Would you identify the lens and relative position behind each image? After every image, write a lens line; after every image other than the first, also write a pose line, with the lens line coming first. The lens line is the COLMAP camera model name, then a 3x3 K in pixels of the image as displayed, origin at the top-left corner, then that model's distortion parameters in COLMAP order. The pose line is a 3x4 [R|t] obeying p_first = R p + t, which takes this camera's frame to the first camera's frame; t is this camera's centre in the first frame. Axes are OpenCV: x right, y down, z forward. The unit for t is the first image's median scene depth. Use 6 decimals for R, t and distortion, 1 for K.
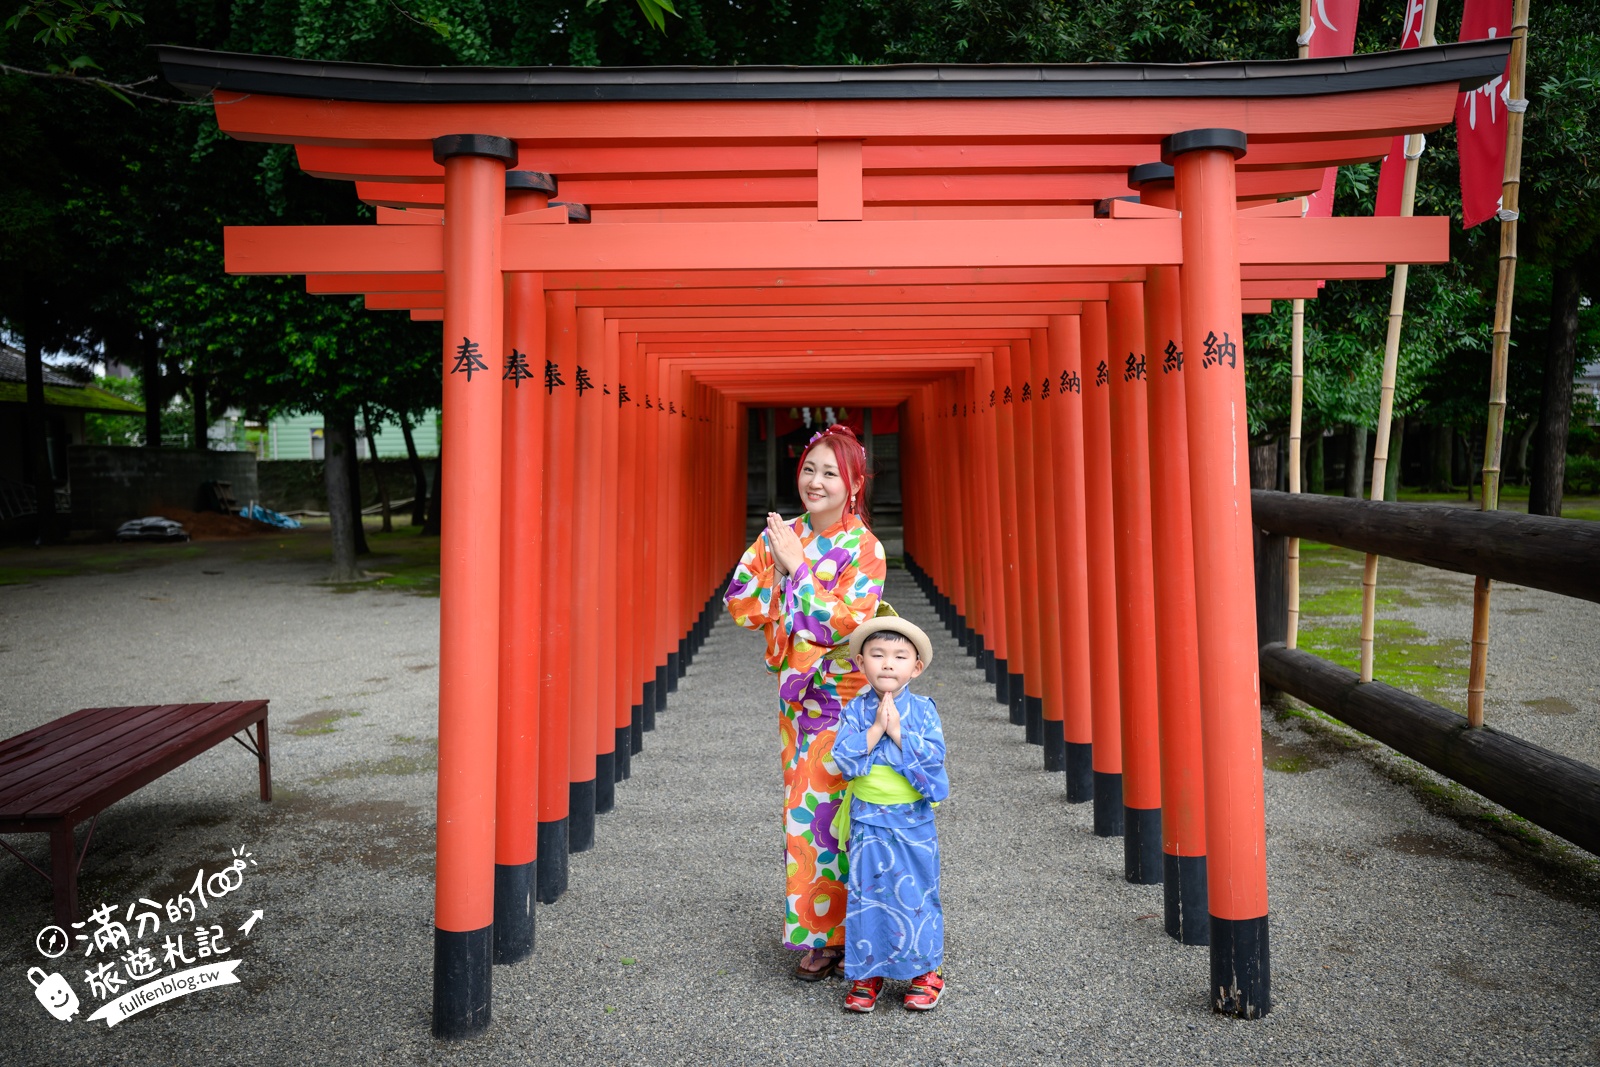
lens RADIAL K [[1236.3, 0, 800.0], [0, 1236.3, 533.5], [0, 0, 1]] dist [-0.009256, -0.000429]
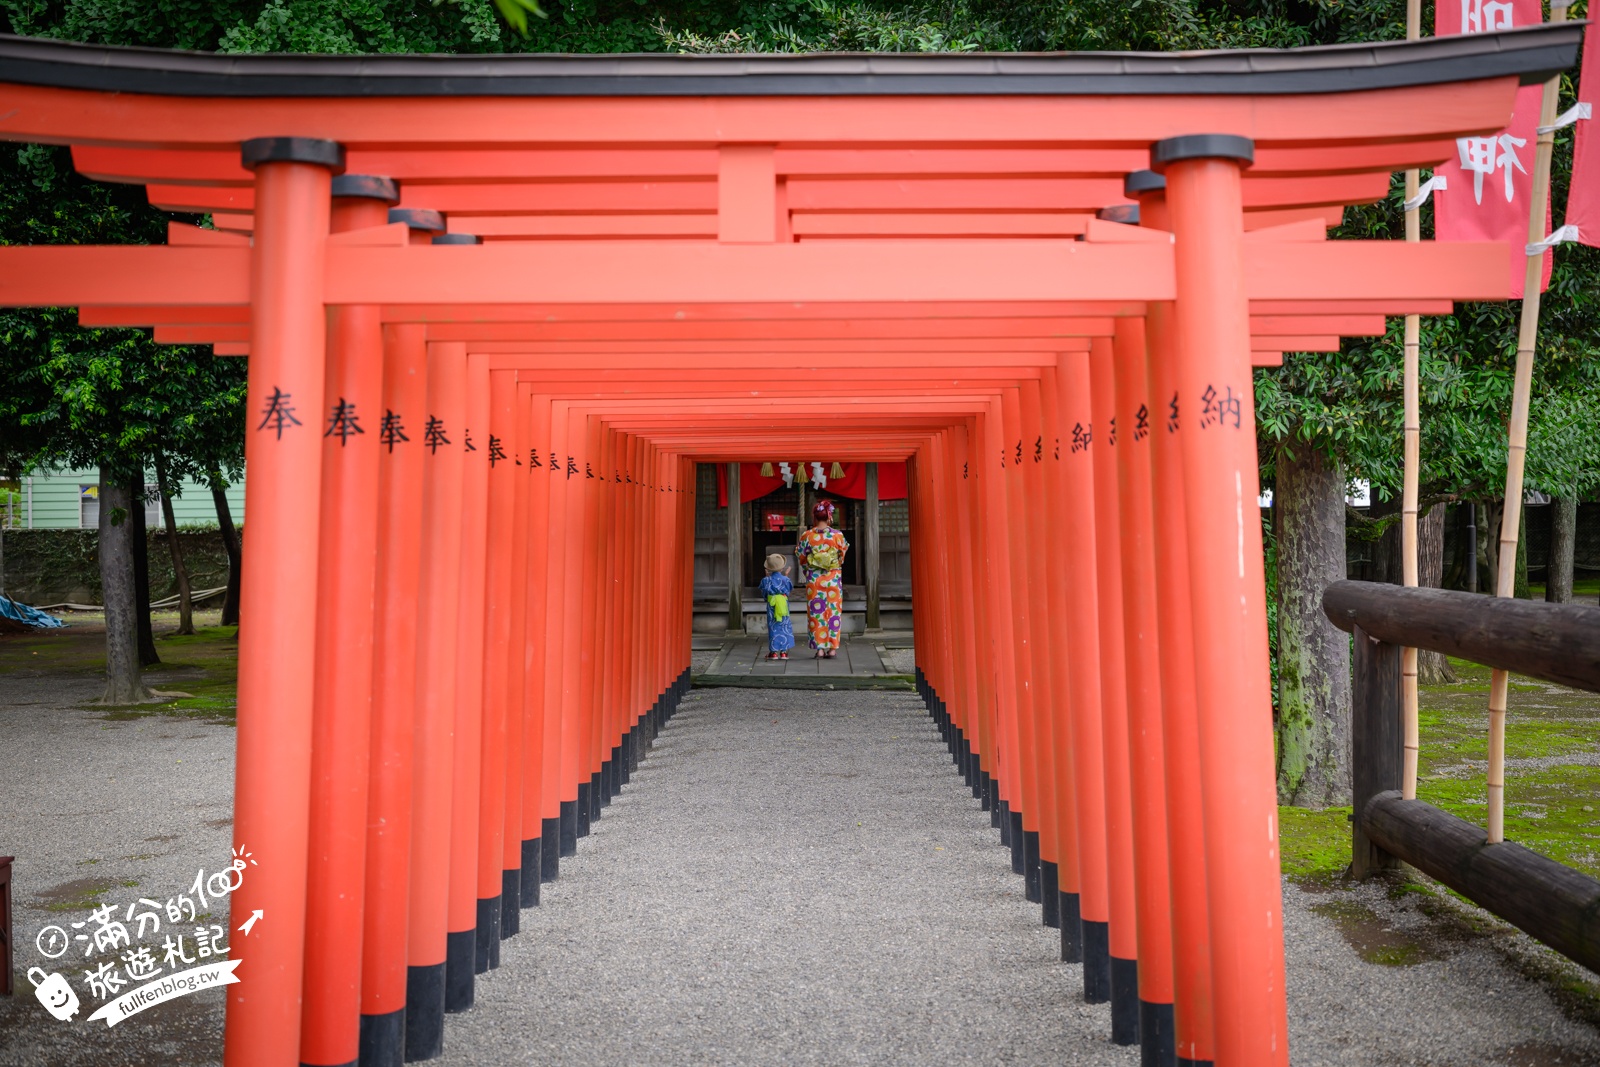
lens RADIAL K [[1840.4, 0, 800.0], [0, 1840.4, 533.5], [0, 0, 1]] dist [-0.006750, -0.009620]
pose [[0.999975, 0.006070, -0.003611, 0.042307], [-0.006273, 0.998232, -0.059110, 0.002789], [0.003246, 0.059131, 0.998245, -0.104914]]
